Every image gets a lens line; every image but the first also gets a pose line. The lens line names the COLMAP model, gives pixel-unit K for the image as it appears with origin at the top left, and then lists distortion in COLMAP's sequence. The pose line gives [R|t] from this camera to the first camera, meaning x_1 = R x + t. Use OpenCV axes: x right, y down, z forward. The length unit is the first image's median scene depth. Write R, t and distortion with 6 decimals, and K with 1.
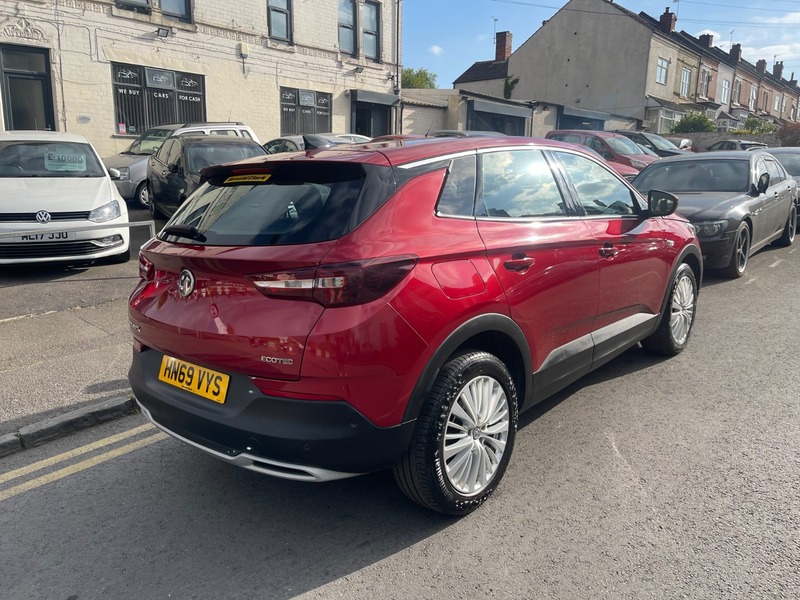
lens RADIAL K [[604.7, 0, 396.8], [0, 604.7, 300.7], [0, 0, 1]] dist [0.092142, -0.133541]
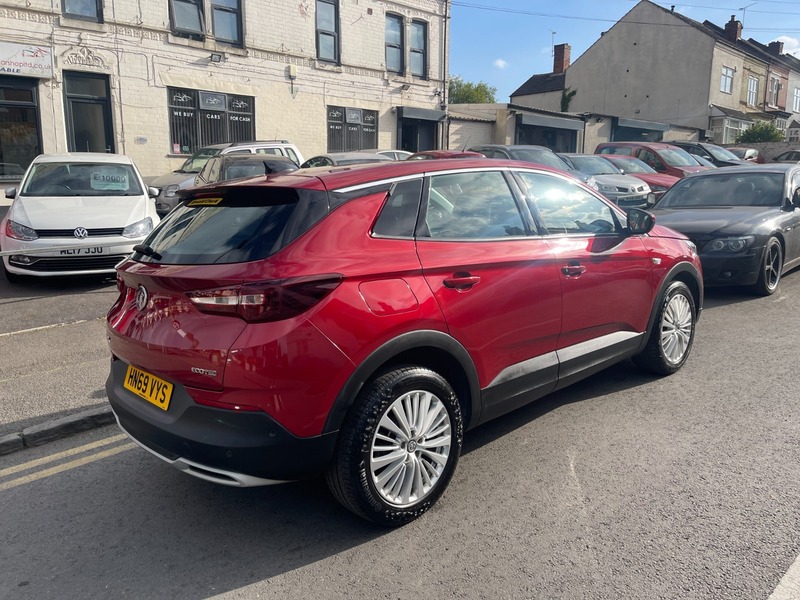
lens RADIAL K [[606.8, 0, 398.8], [0, 606.8, 291.2], [0, 0, 1]] dist [0.079358, -0.115272]
pose [[0.995200, 0.009095, -0.097436, 0.041719], [-0.012555, 0.999310, -0.034955, -0.001704], [0.097050, 0.036011, 0.994628, -0.007949]]
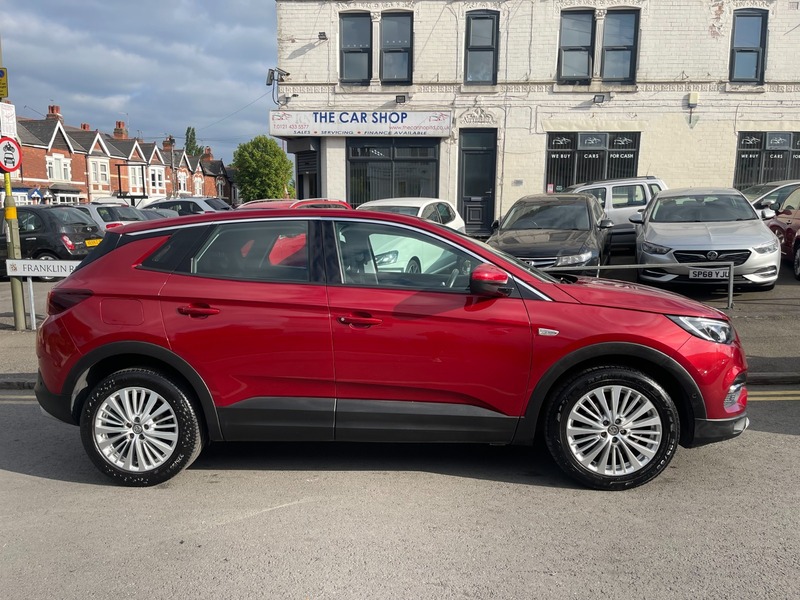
lens RADIAL K [[606.4, 0, 396.3], [0, 606.4, 297.0], [0, 0, 1]] dist [0.076339, -0.105499]
pose [[0.596650, 0.102895, -0.795878, 0.311574], [-0.169789, 0.985480, 0.000121, -0.034804], [0.784334, 0.135060, 0.605457, 0.121666]]
